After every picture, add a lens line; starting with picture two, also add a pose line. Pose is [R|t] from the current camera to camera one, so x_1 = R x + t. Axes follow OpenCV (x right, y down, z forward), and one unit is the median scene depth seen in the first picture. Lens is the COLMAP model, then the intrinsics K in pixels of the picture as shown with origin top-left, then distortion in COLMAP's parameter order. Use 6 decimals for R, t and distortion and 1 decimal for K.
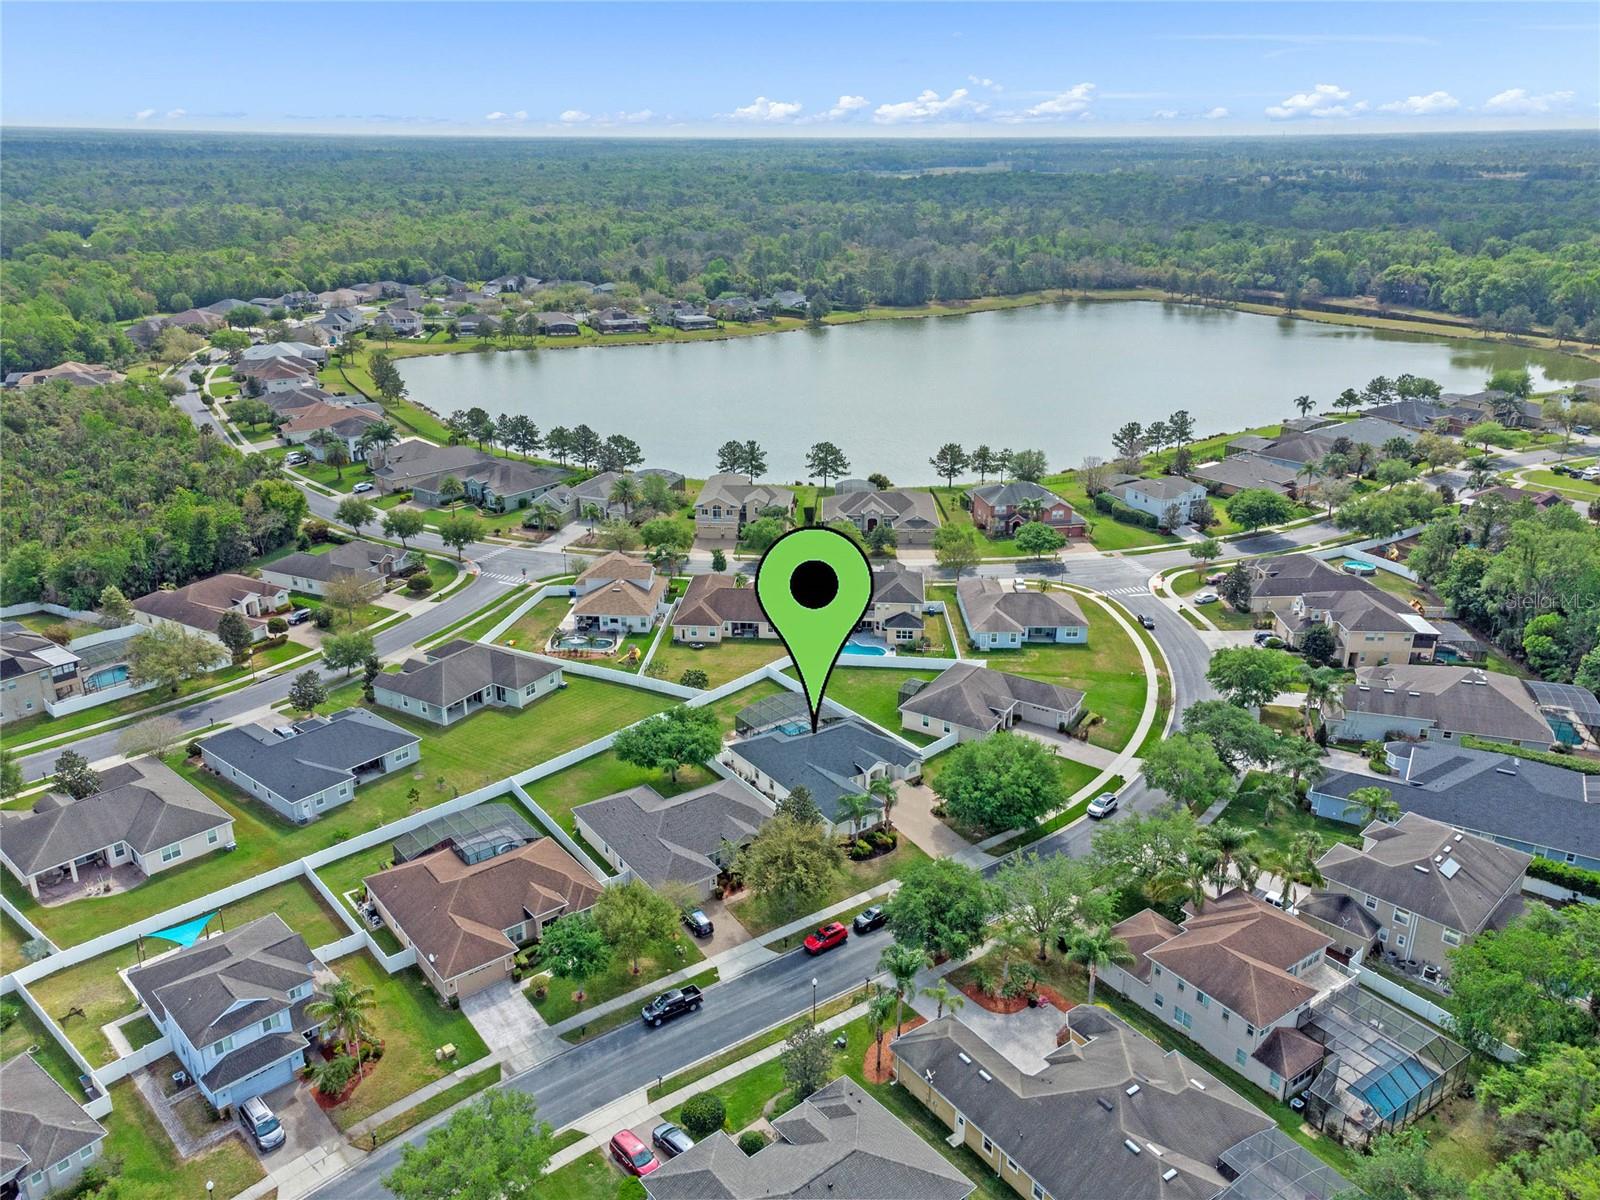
lens RADIAL K [[1209.9, 0, 800.0], [0, 1209.9, 600.0], [0, 0, 1]] dist [0.077483, 0.003248]
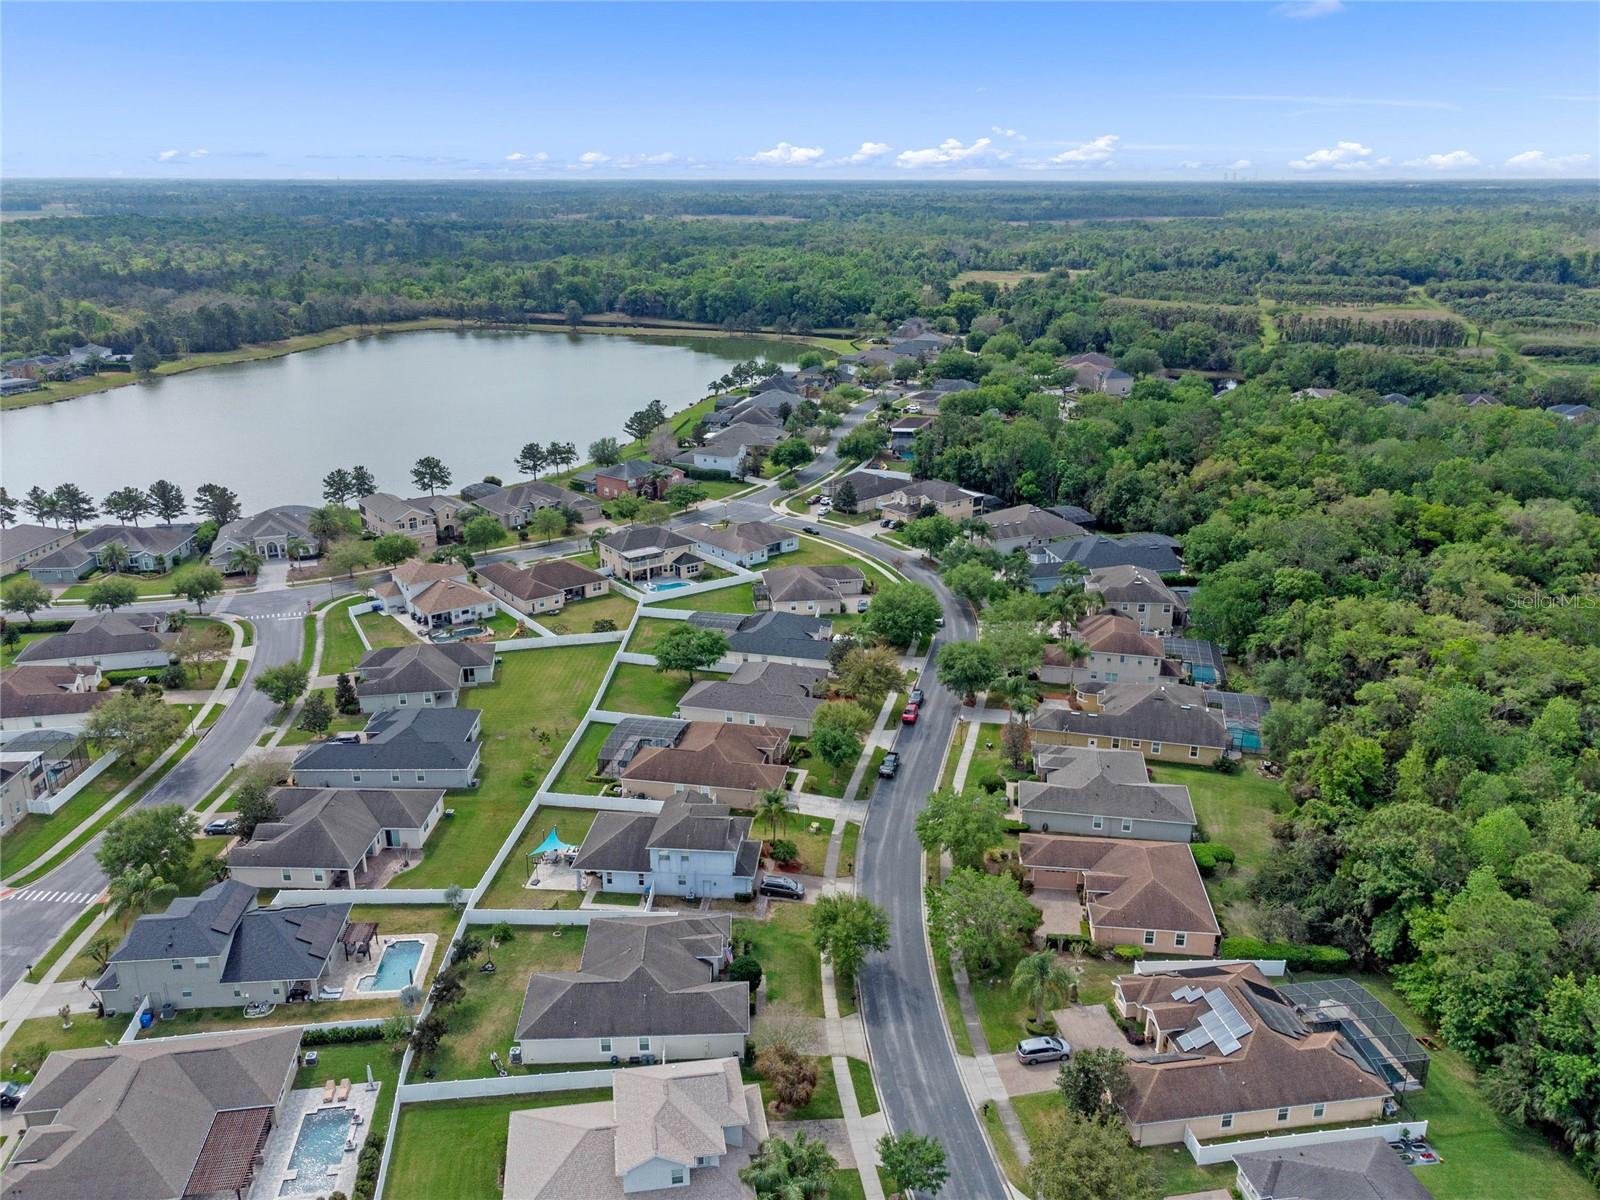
lens RADIAL K [[1212.8, 0, 800.0], [0, 1212.8, 600.0], [0, 0, 1]] dist [0.008825, 0.007661]
pose [[0.761319, -0.217030, 0.610976, -0.411955], [0.233495, 0.970862, 0.053918, 0.012395], [-0.604875, 0.101611, 0.789811, -0.044647]]
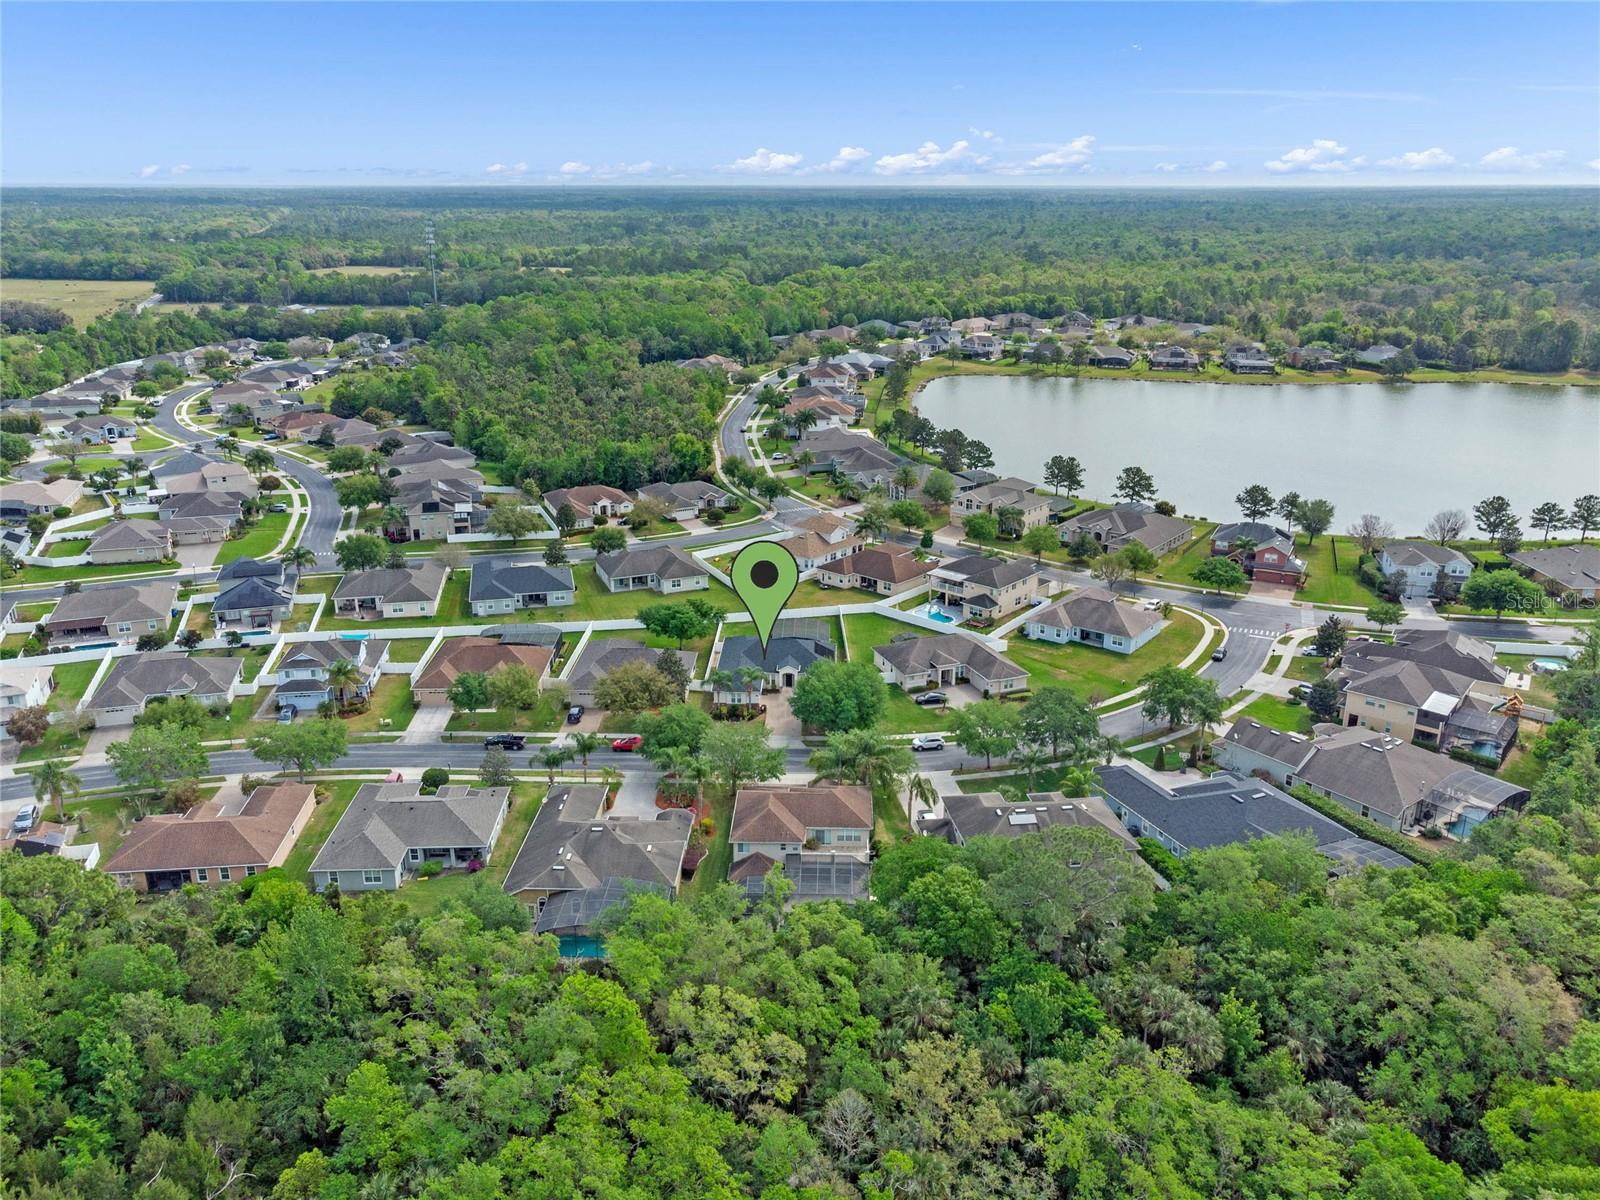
lens RADIAL K [[1212.8, 0, 800.0], [0, 1212.8, 600.0], [0, 0, 1]] dist [0.008825, 0.007661]
pose [[0.799145, 0.193741, -0.569062, 0.407527], [-0.213273, 0.976437, 0.032932, 0.010515], [0.562034, 0.095049, 0.821635, -0.023012]]
